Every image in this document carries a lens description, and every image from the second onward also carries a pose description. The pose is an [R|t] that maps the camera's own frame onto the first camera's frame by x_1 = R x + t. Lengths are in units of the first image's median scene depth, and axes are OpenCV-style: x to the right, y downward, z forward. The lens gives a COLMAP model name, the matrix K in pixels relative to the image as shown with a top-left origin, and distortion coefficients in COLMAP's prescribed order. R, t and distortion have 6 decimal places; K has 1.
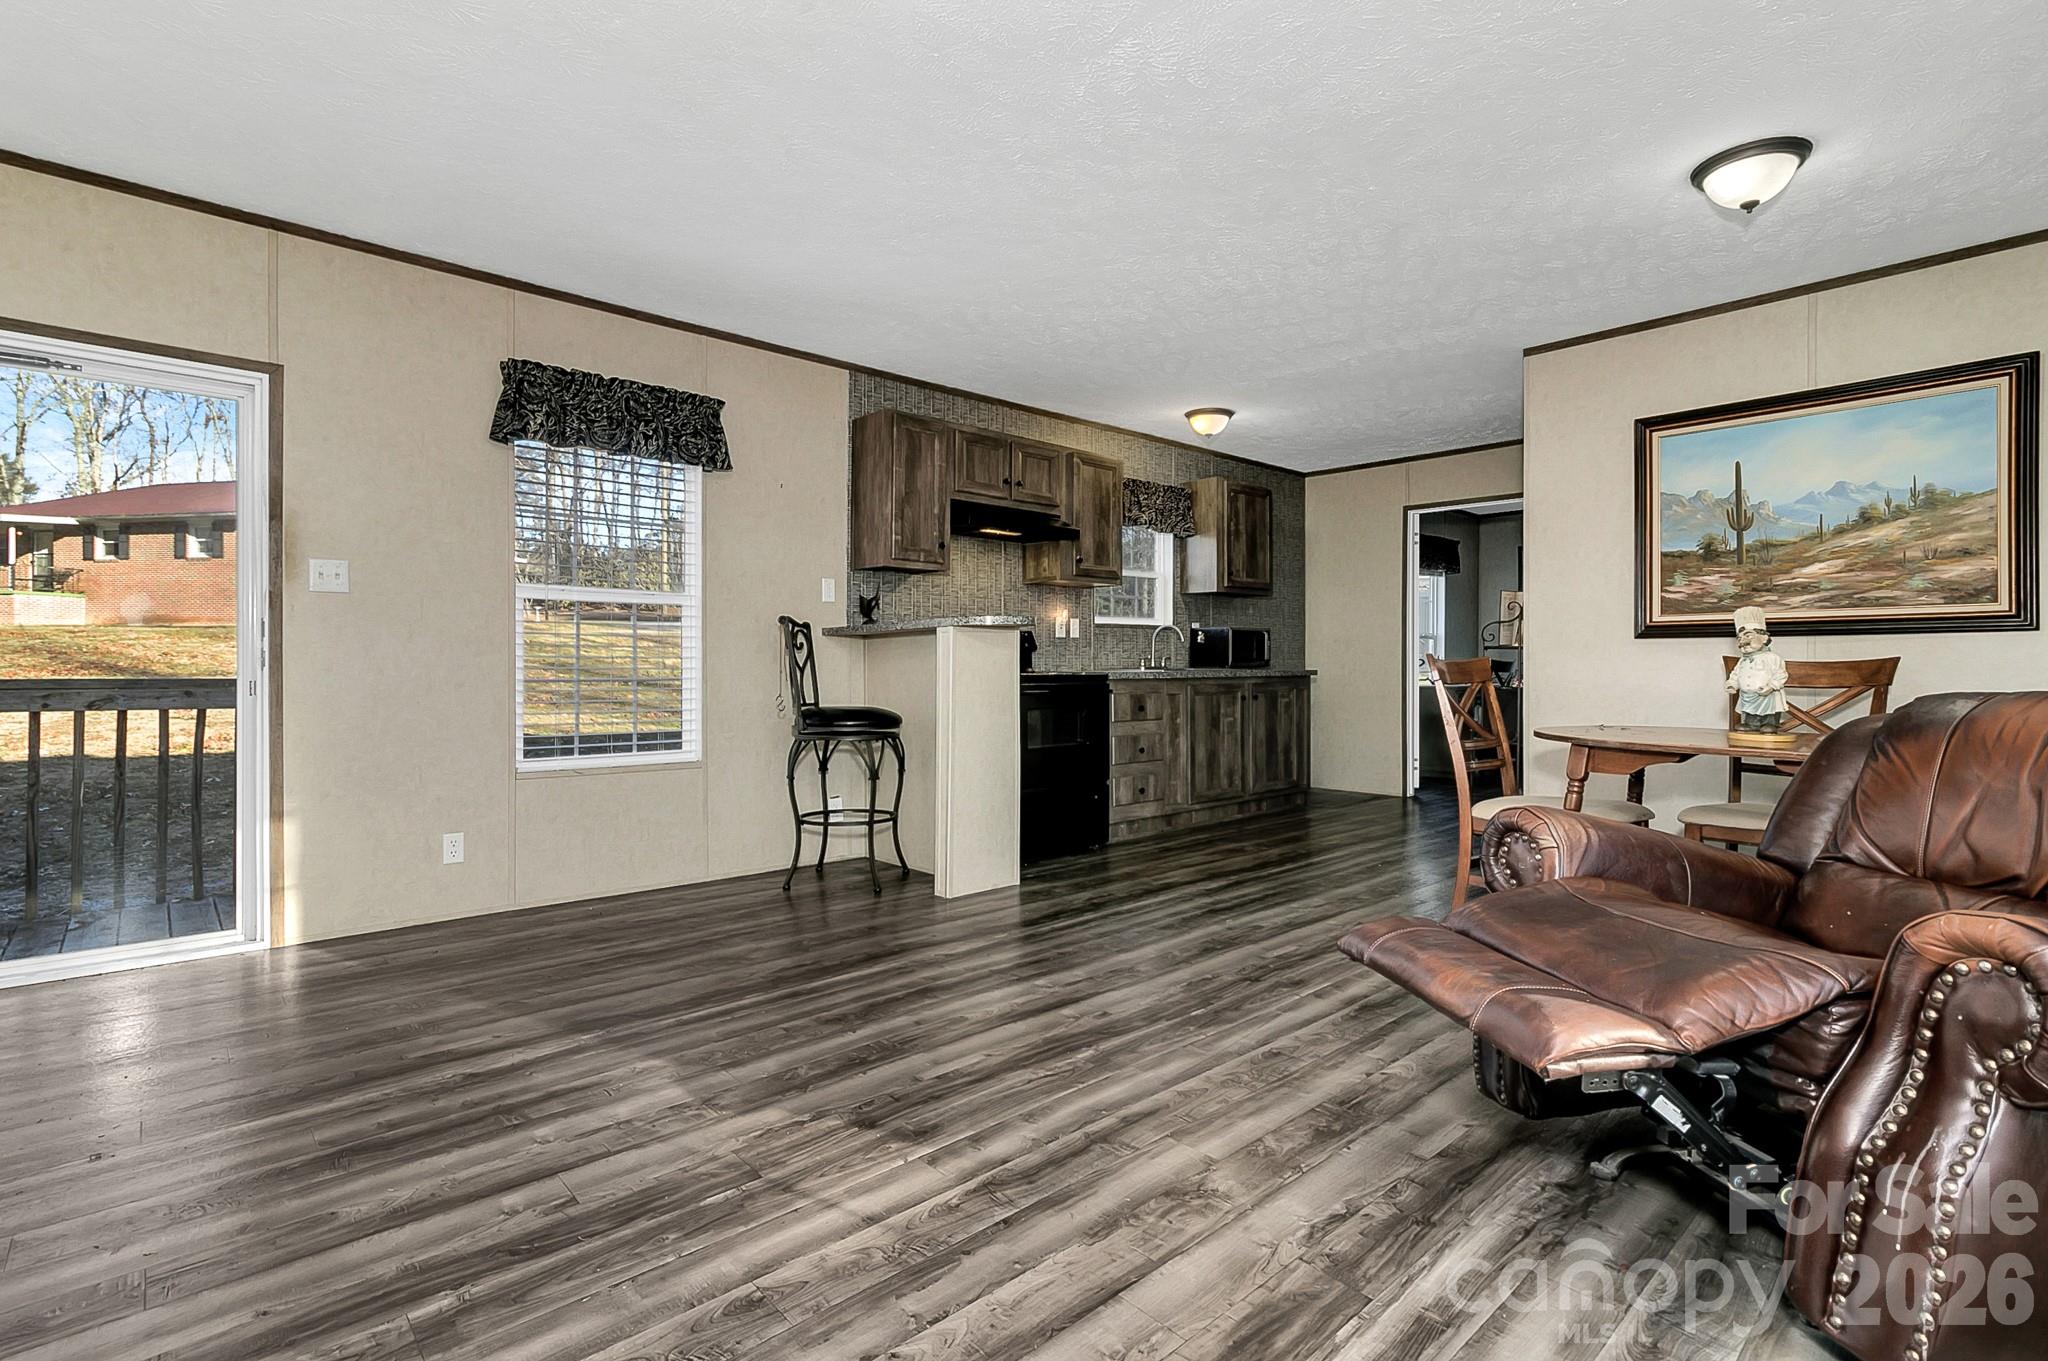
lens RADIAL K [[964.1, 0, 1019.6], [0, 964.1, 668.6], [0, 0, 1]] dist [0.009512, -0.000648]
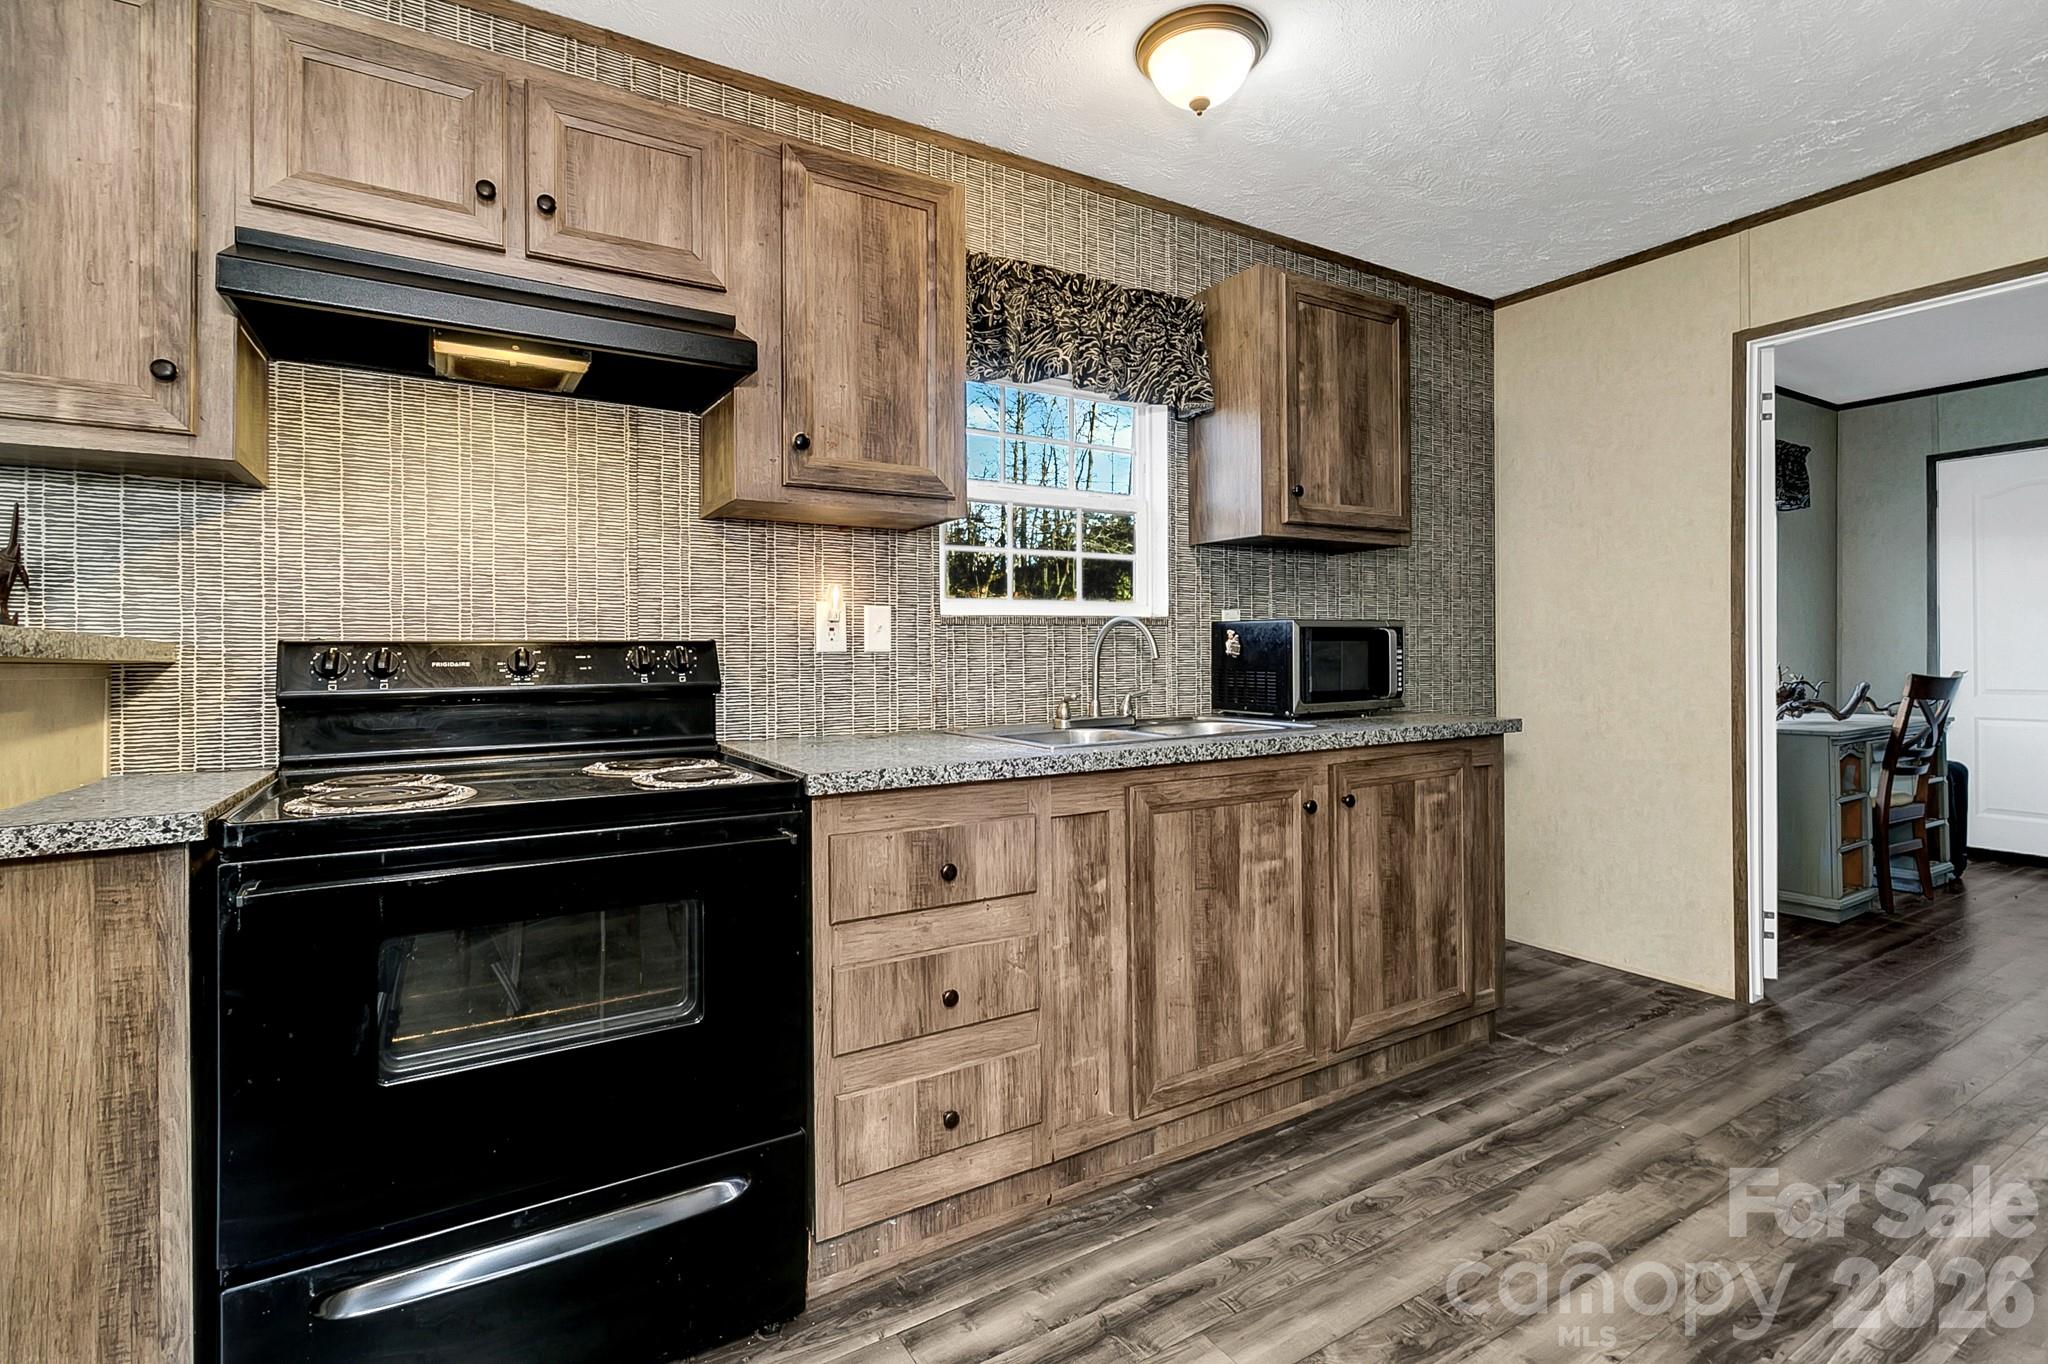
lens RADIAL K [[964.1, 0, 1017.3], [0, 964.1, 649.1], [0, 0, 1]] dist [0.009512, -0.000648]
pose [[0.982473, -0.006397, -0.186297, 0.172649], [0.005985, 0.999978, -0.002773, -0.028537], [0.186310, 0.001610, 0.982490, 0.549106]]
